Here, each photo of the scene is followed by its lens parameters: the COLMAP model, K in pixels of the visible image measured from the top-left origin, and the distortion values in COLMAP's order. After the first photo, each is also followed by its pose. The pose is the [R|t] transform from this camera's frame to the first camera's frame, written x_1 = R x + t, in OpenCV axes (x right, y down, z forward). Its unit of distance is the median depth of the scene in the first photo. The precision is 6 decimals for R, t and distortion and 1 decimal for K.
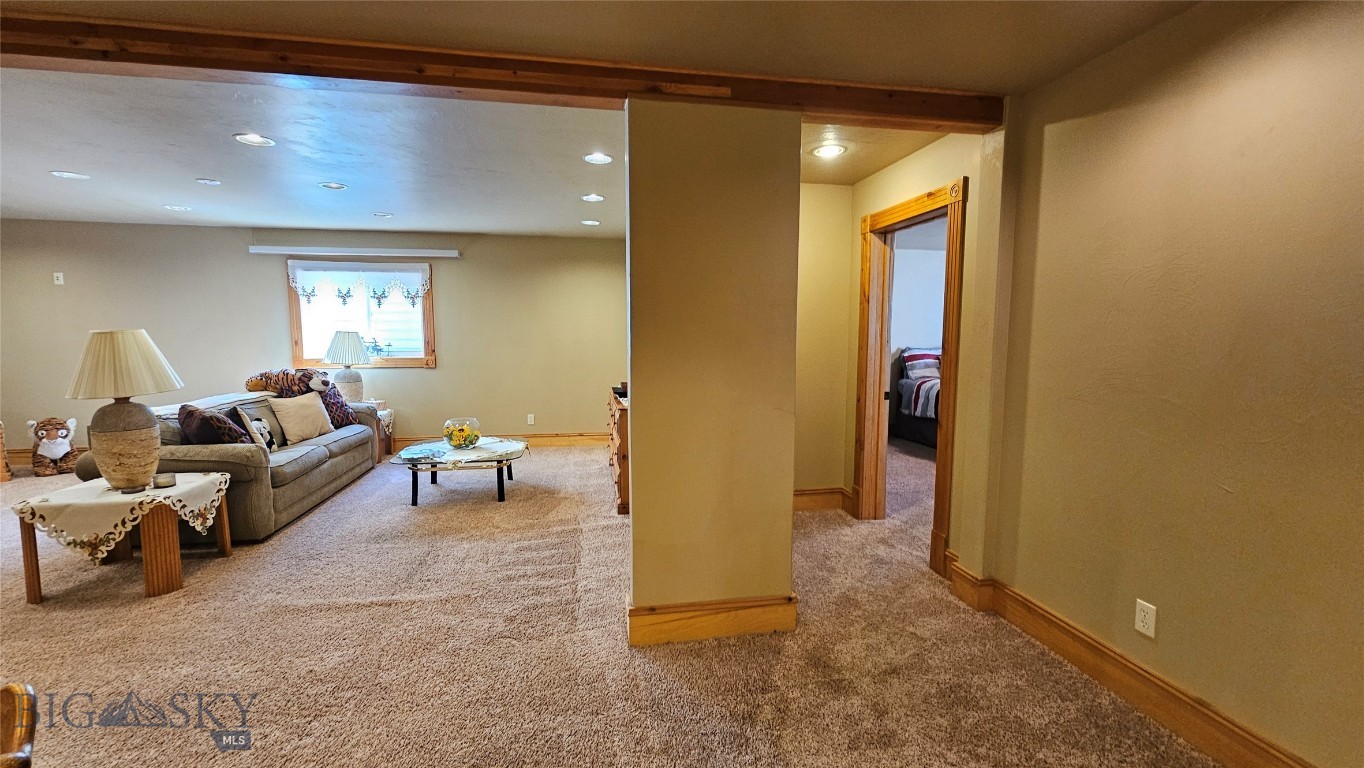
lens RADIAL K [[560.6, 0, 679.5], [0, 560.6, 391.1], [0, 0, 1]] dist [-0.001026, -0.000766]
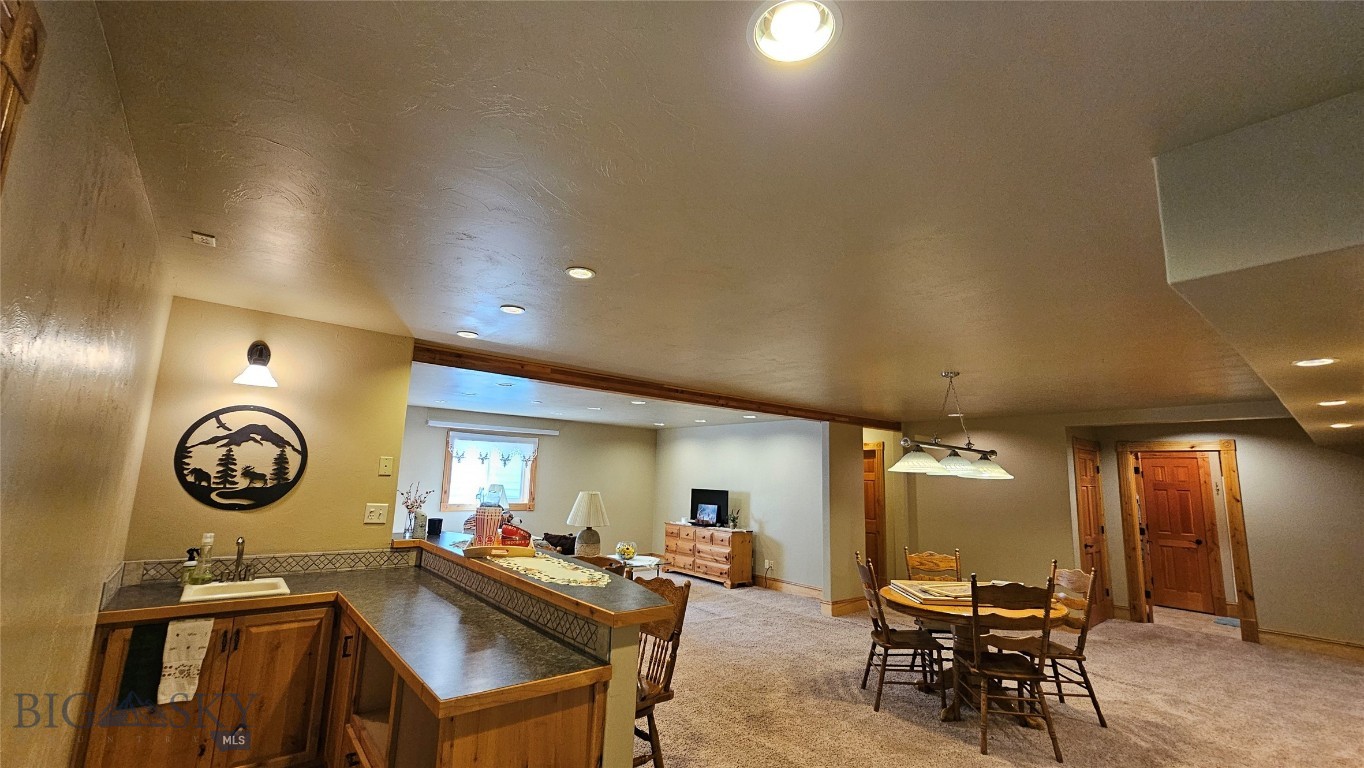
lens RADIAL K [[560.6, 0, 679.5], [0, 560.6, 391.1], [0, 0, 1]] dist [-0.001026, -0.000766]
pose [[0.878743, 0.100565, 0.466580, -0.841354], [0.018150, 0.969803, -0.243212, 0.017135], [-0.476950, 0.222189, 0.850383, -0.467732]]
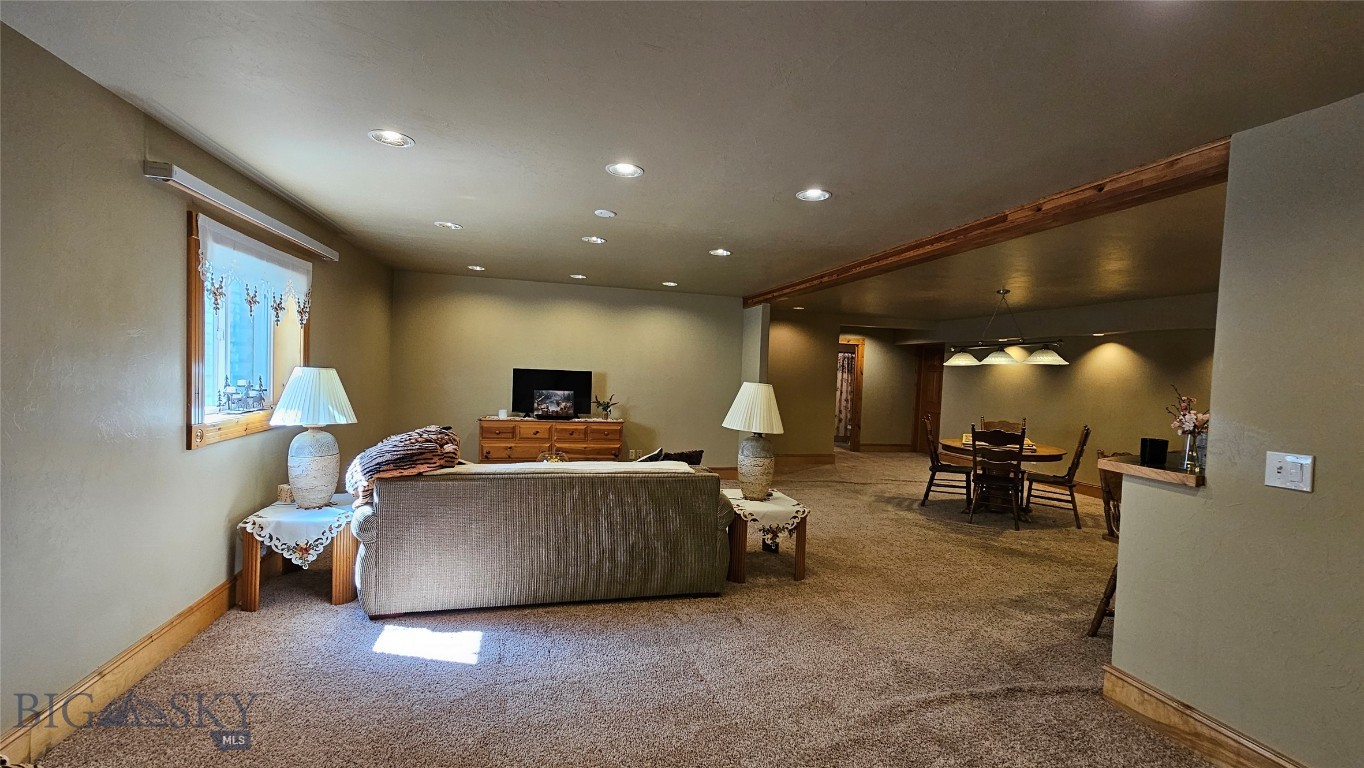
lens RADIAL K [[560.6, 0, 679.5], [0, 560.6, 391.1], [0, 0, 1]] dist [-0.001026, -0.000766]
pose [[-0.066946, -0.043395, 0.996812, -1.166539], [0.063926, 0.996815, 0.047688, -0.084696], [-0.995707, 0.066915, -0.063959, 0.635117]]
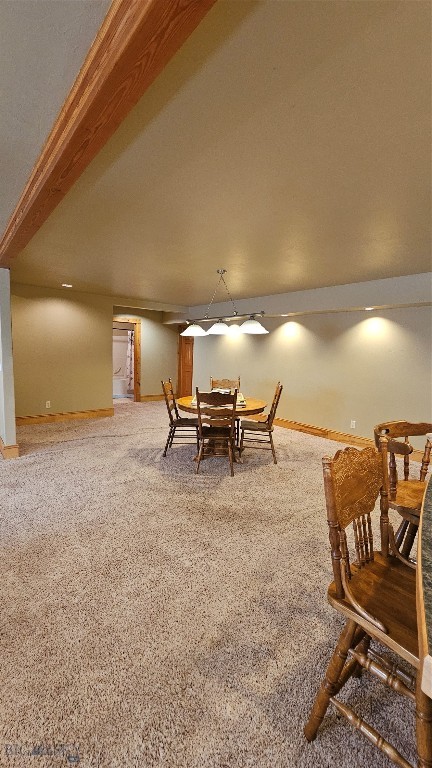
lens RADIAL K [[315.7, 0, 216.0], [0, 315.7, 384.0], [0, 0, 1]] dist [-0.001026, -0.000766]
pose [[-0.501283, -0.111142, 0.858116, -0.790645], [0.053166, 0.985887, 0.158749, -0.050623], [-0.863649, 0.125200, -0.488299, 0.348260]]
